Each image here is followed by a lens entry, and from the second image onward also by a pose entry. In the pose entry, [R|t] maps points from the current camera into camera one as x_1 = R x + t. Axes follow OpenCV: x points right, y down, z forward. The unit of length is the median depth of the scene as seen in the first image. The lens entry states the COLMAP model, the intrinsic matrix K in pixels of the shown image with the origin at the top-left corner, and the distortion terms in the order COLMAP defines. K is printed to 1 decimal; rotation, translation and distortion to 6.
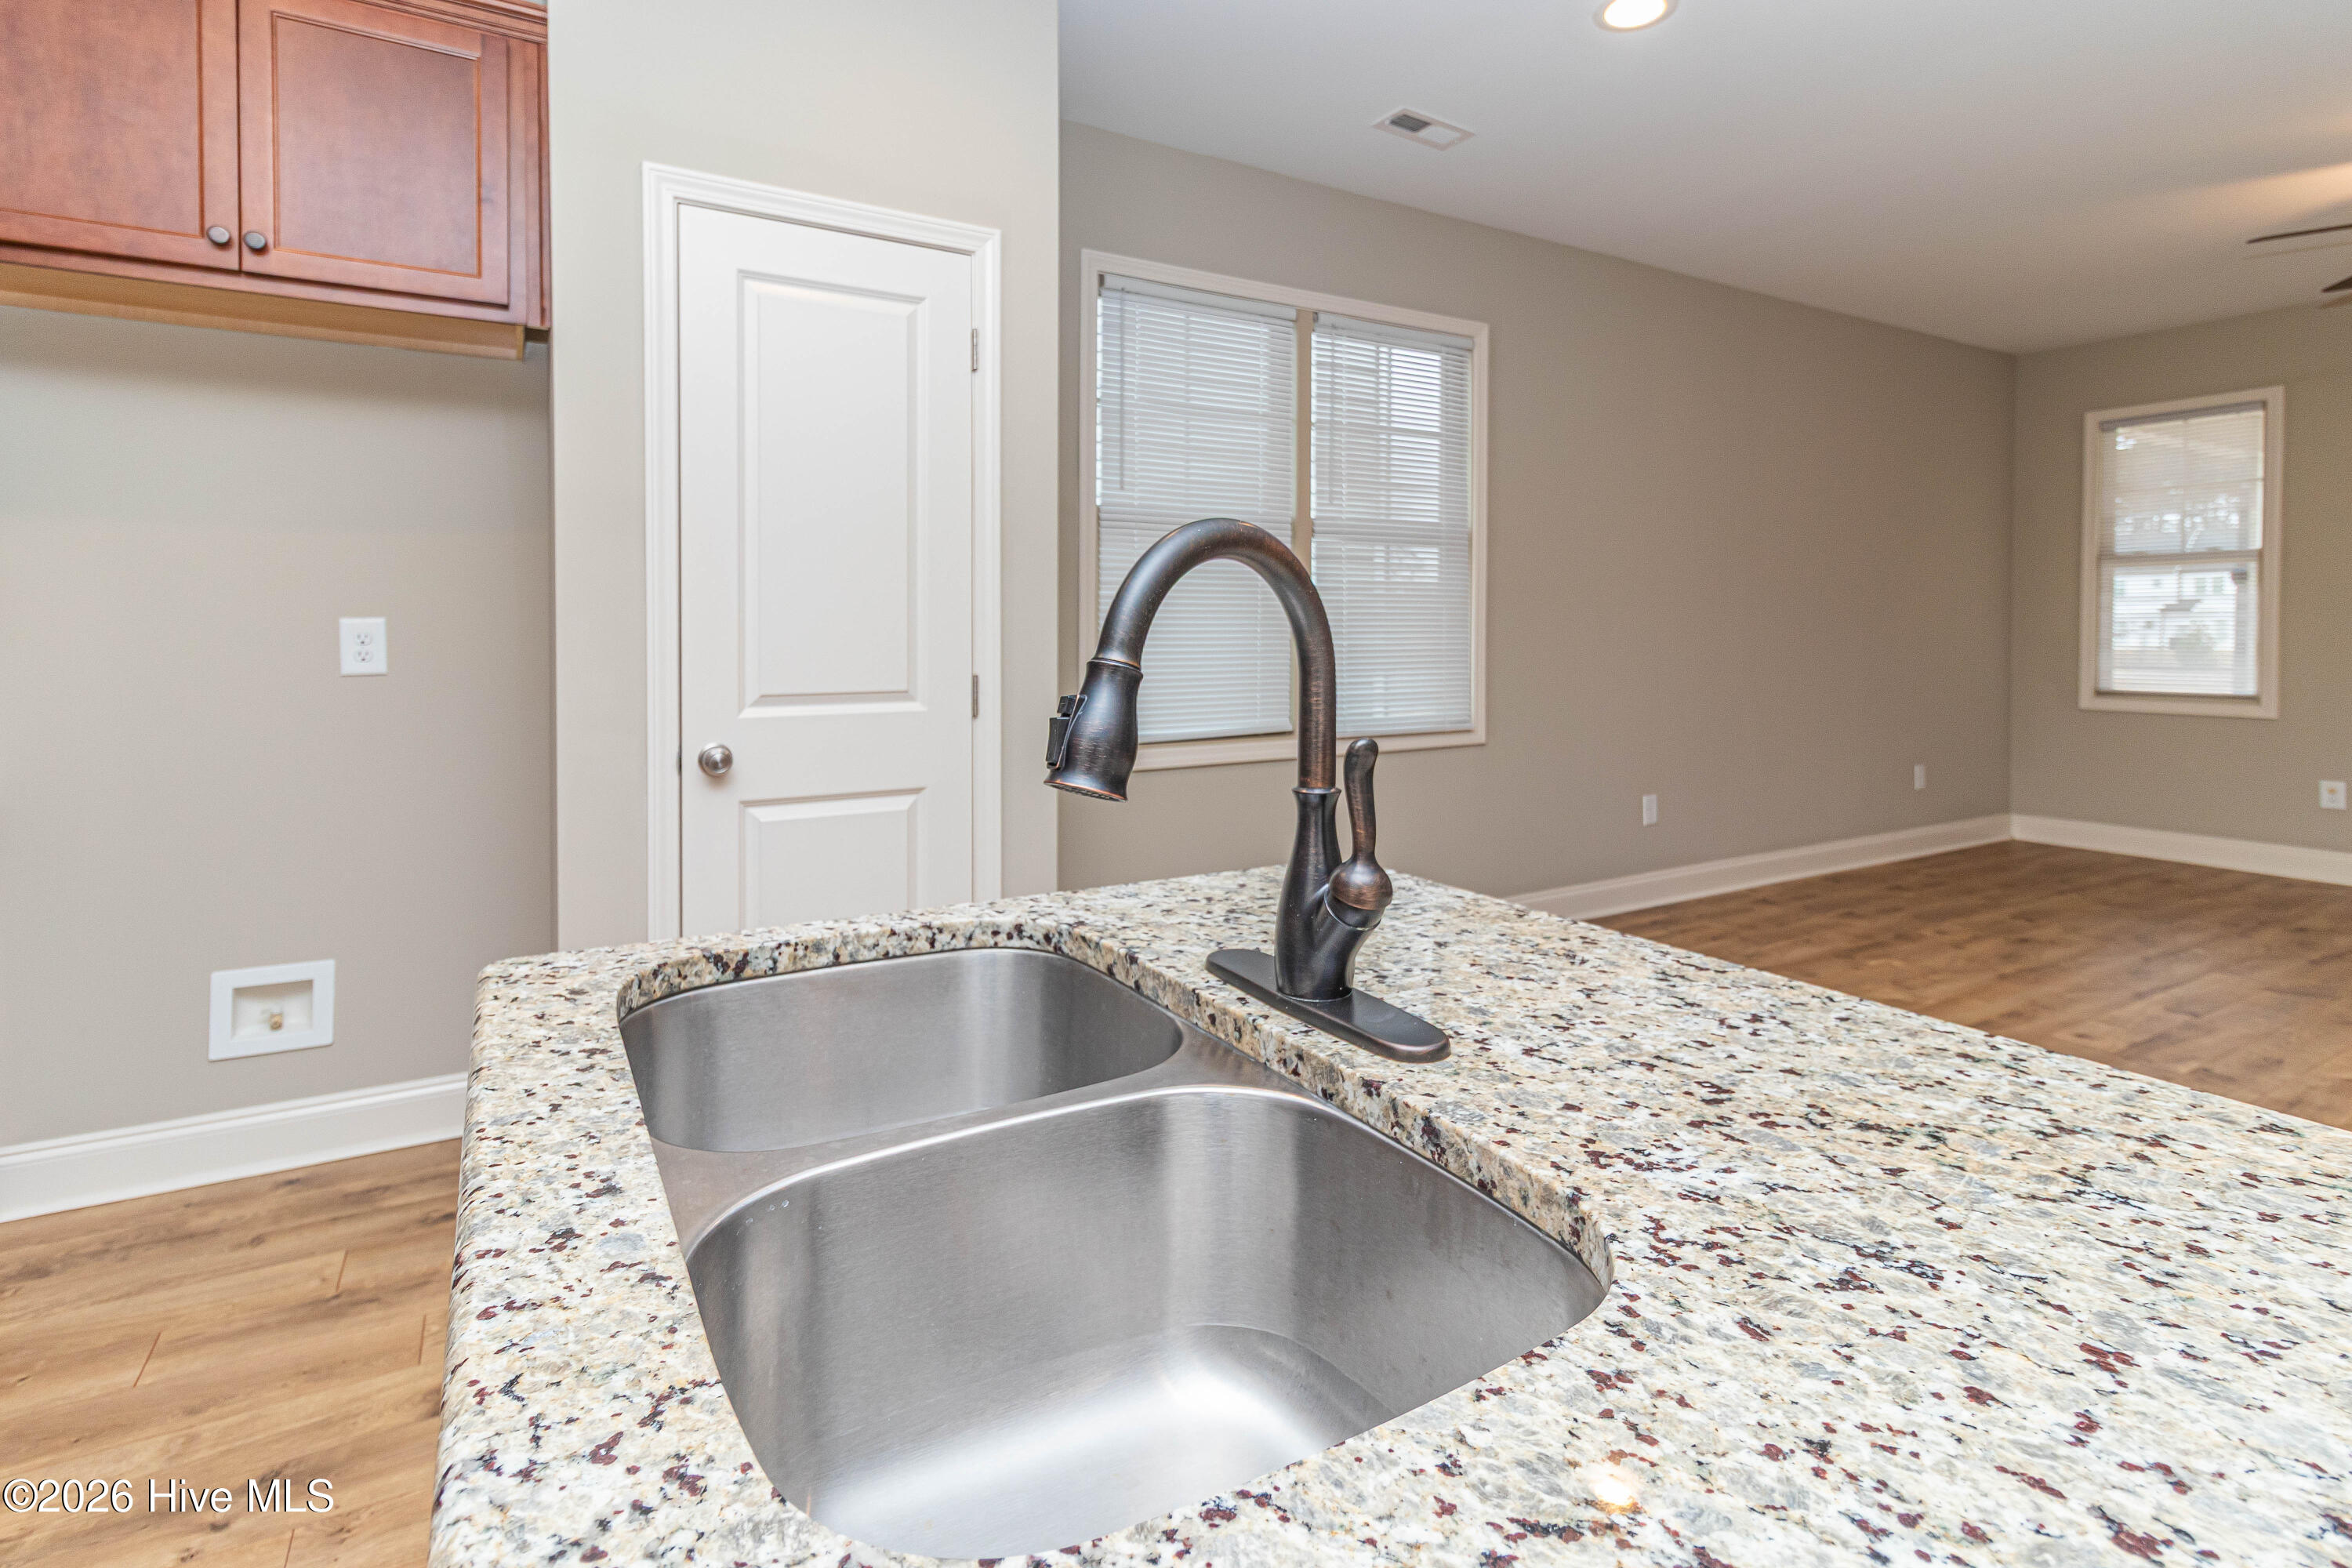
lens RADIAL K [[1127.4, 0, 1194.1], [0, 1127.4, 632.8], [0, 0, 1]] dist [0.001652, 0.001156]
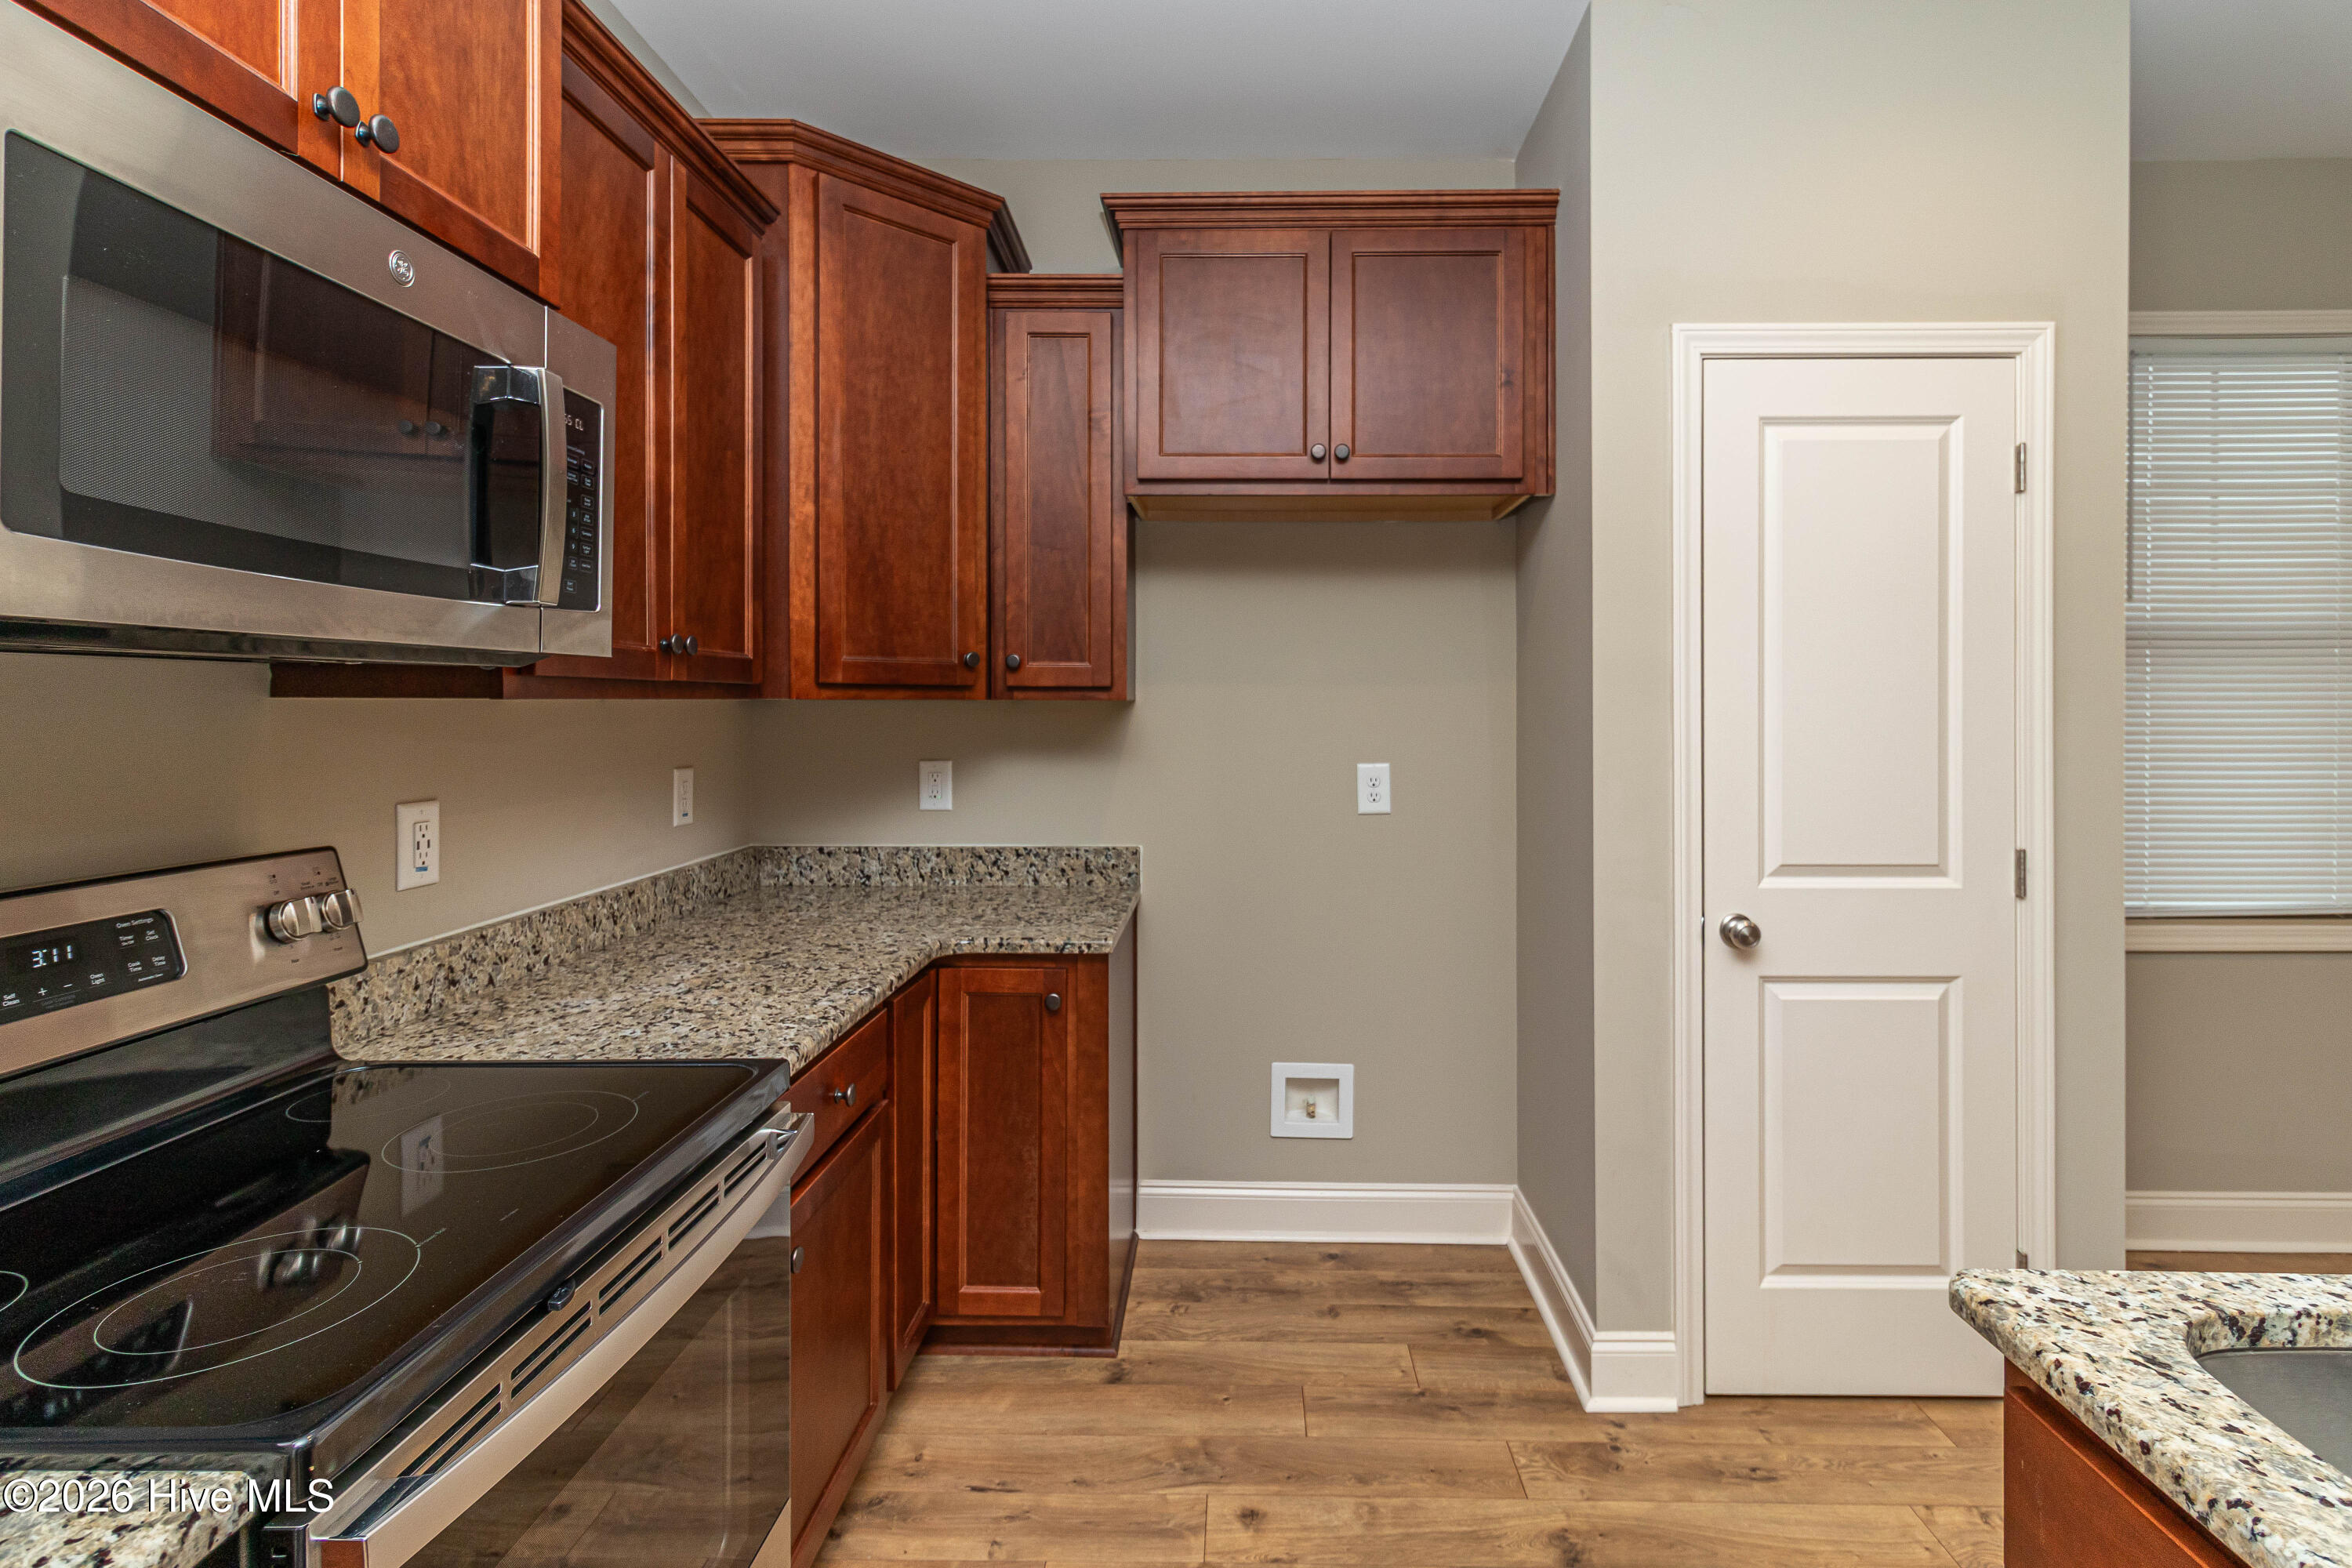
lens RADIAL K [[1156.9, 0, 1262.9], [0, 1156.9, 707.4], [0, 0, 1]] dist [0.008151, 0.001421]
pose [[0.854024, 0.000106, -0.520233, -0.247530], [-0.003762, 0.999975, -0.005972, -0.067840], [0.520219, 0.007057, 0.854004, -0.051980]]
